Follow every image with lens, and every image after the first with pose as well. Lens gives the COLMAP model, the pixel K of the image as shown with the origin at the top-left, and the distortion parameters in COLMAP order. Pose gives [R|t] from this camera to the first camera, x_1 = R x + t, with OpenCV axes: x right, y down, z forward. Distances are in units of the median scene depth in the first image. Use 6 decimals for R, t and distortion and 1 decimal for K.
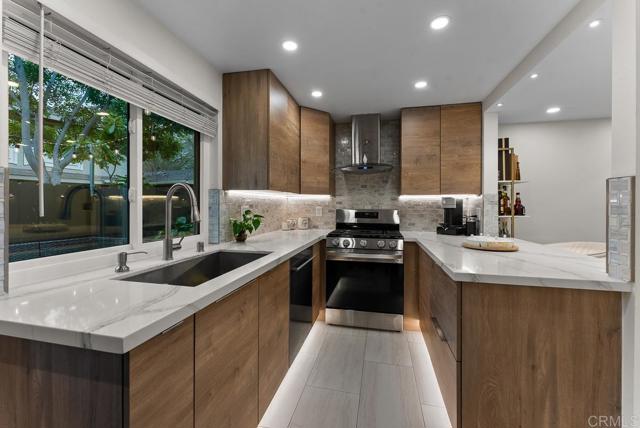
lens RADIAL K [[259.8, 0, 324.0], [0, 259.8, 206.2], [0, 0, 1]] dist [0.000049, 0.000031]
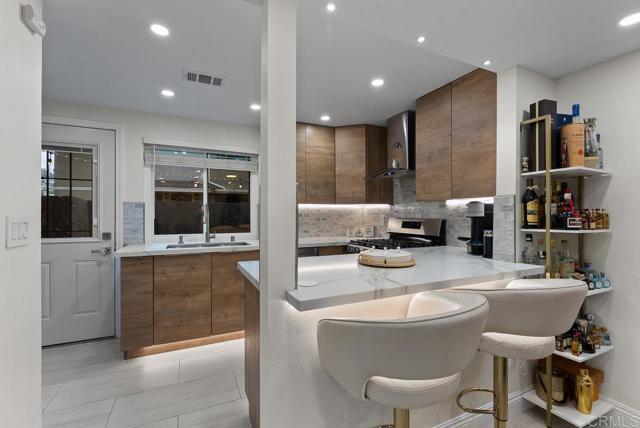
lens RADIAL K [[284.3, 0, 320.0], [0, 284.3, 214.0], [0, 0, 1]] dist [-0.001340, 0.000128]
pose [[0.613597, -0.005962, -0.789597, 0.880853], [0.002621, 0.999981, -0.005514, 0.002663], [0.789615, 0.001314, 0.613601, 0.185583]]
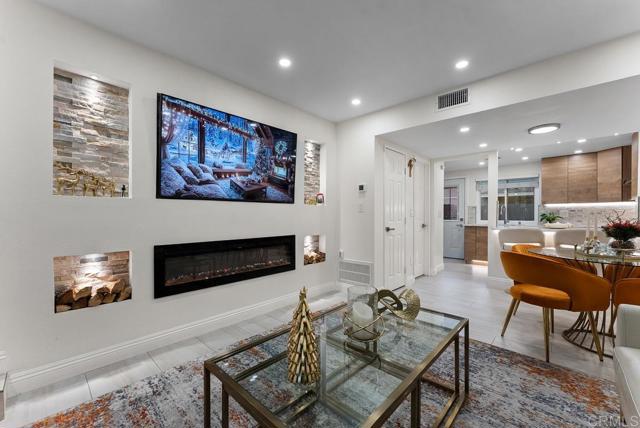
lens RADIAL K [[258.5, 0, 319.7], [0, 258.5, 217.2], [0, 0, 1]] dist [-0.000513, -0.000034]
pose [[-0.511110, -0.000742, -0.859515, 2.391861], [-0.004707, 0.999987, 0.001935, 0.055177], [0.859503, 0.005035, -0.511106, 0.303261]]
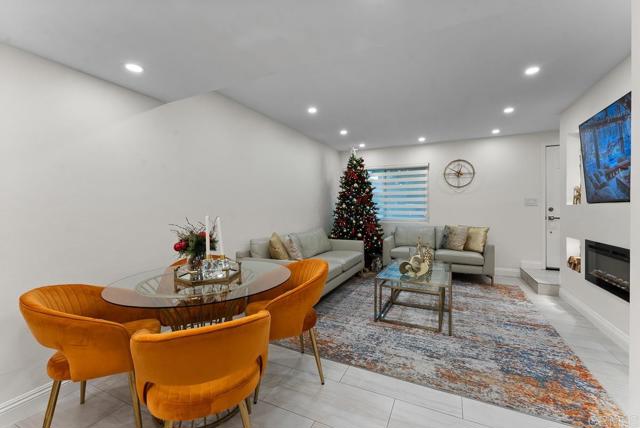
lens RADIAL K [[269.7, 0, 318.3], [0, 269.7, 209.1], [0, 0, 1]] dist [-0.000793, -0.000213]
pose [[0.242735, -0.011521, 0.970024, 0.629485], [0.005357, 0.999930, 0.010536, 0.005804], [-0.970078, 0.002639, 0.242780, 0.252394]]
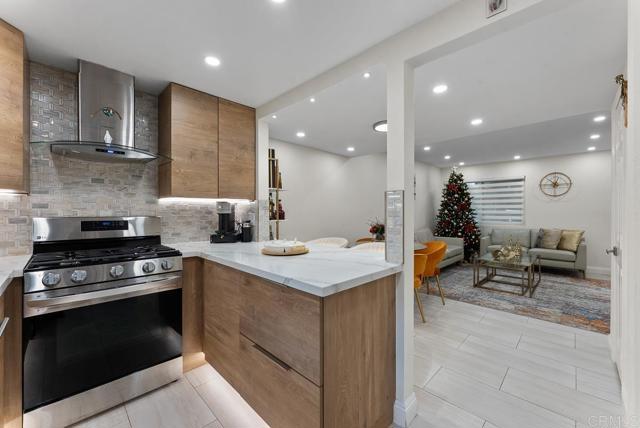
lens RADIAL K [[256.3, 0, 320.2], [0, 256.3, 212.3], [0, 0, 1]] dist [-0.000820, -0.000101]
pose [[0.539494, -0.003751, 0.841981, -0.101007], [0.000856, 0.999992, 0.003906, -0.000383], [-0.841989, -0.001387, 0.539493, 0.242453]]
